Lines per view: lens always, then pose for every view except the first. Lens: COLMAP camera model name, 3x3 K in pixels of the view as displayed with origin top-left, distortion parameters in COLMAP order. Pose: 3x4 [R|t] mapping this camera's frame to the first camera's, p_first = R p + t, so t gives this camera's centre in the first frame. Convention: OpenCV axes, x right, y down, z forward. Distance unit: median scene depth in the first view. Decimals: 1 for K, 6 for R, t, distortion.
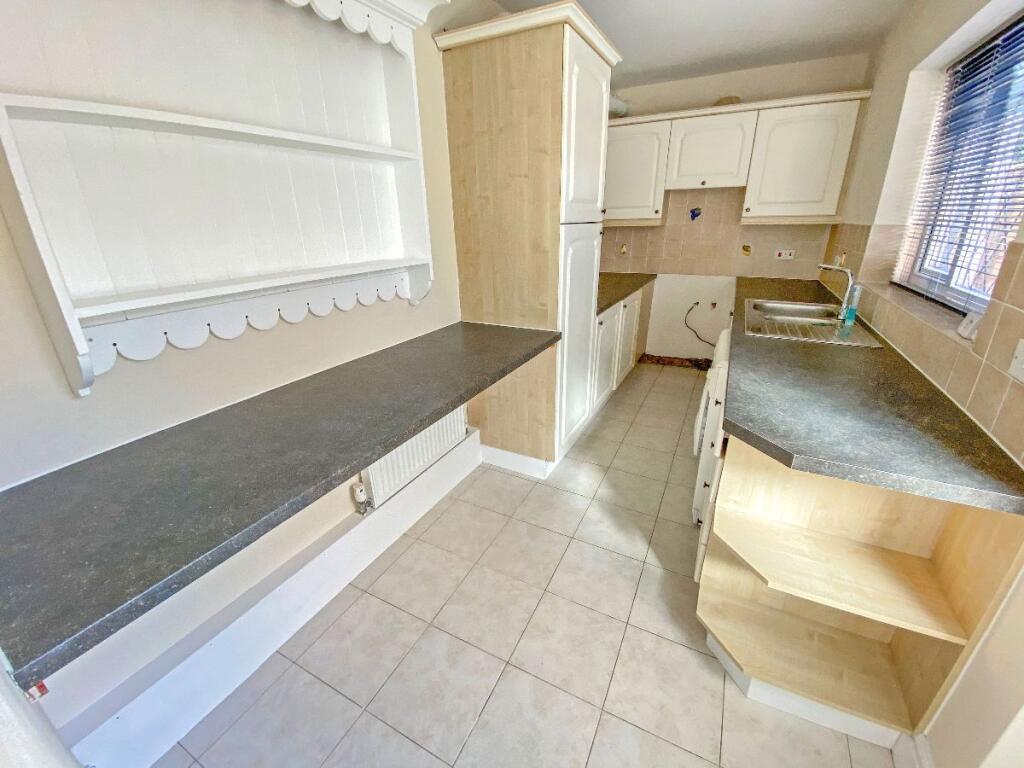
lens RADIAL K [[412.7, 0, 512.0], [0, 412.7, 384.0], [0, 0, 1]] dist [0.021432, -0.022569]
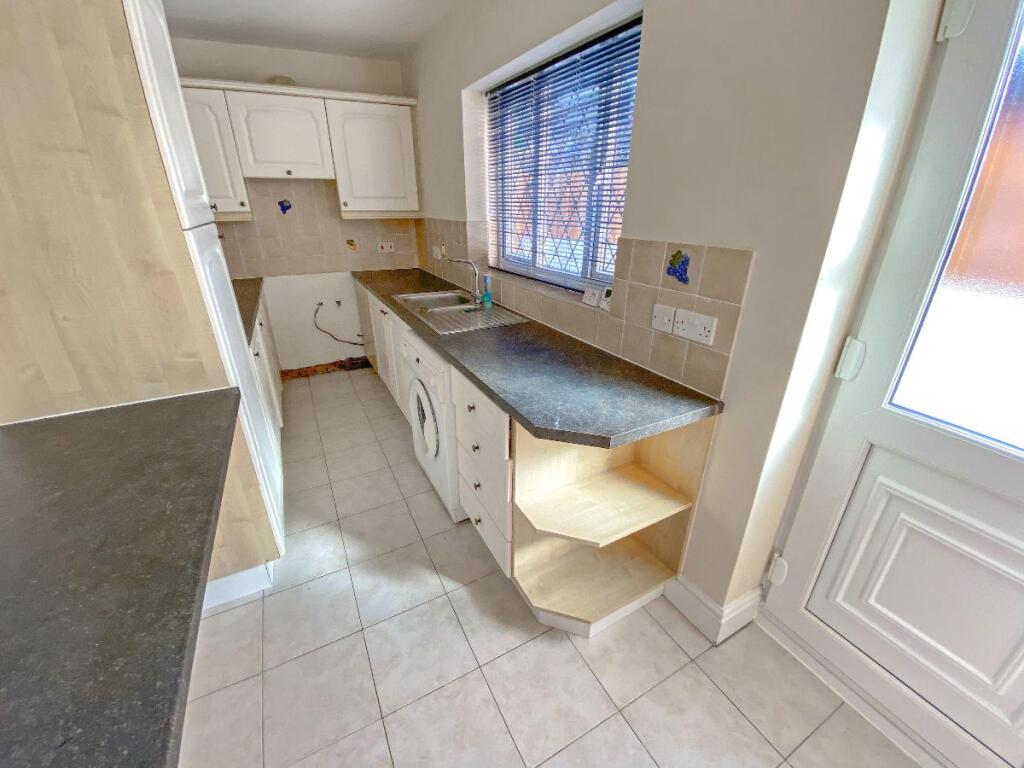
lens RADIAL K [[412.7, 0, 512.0], [0, 412.7, 384.0], [0, 0, 1]] dist [0.021432, -0.022569]
pose [[0.567768, -0.310612, 0.762338, -0.134324], [0.289805, 0.942214, 0.168063, -0.105860], [-0.770488, 0.125508, 0.624976, 0.207075]]
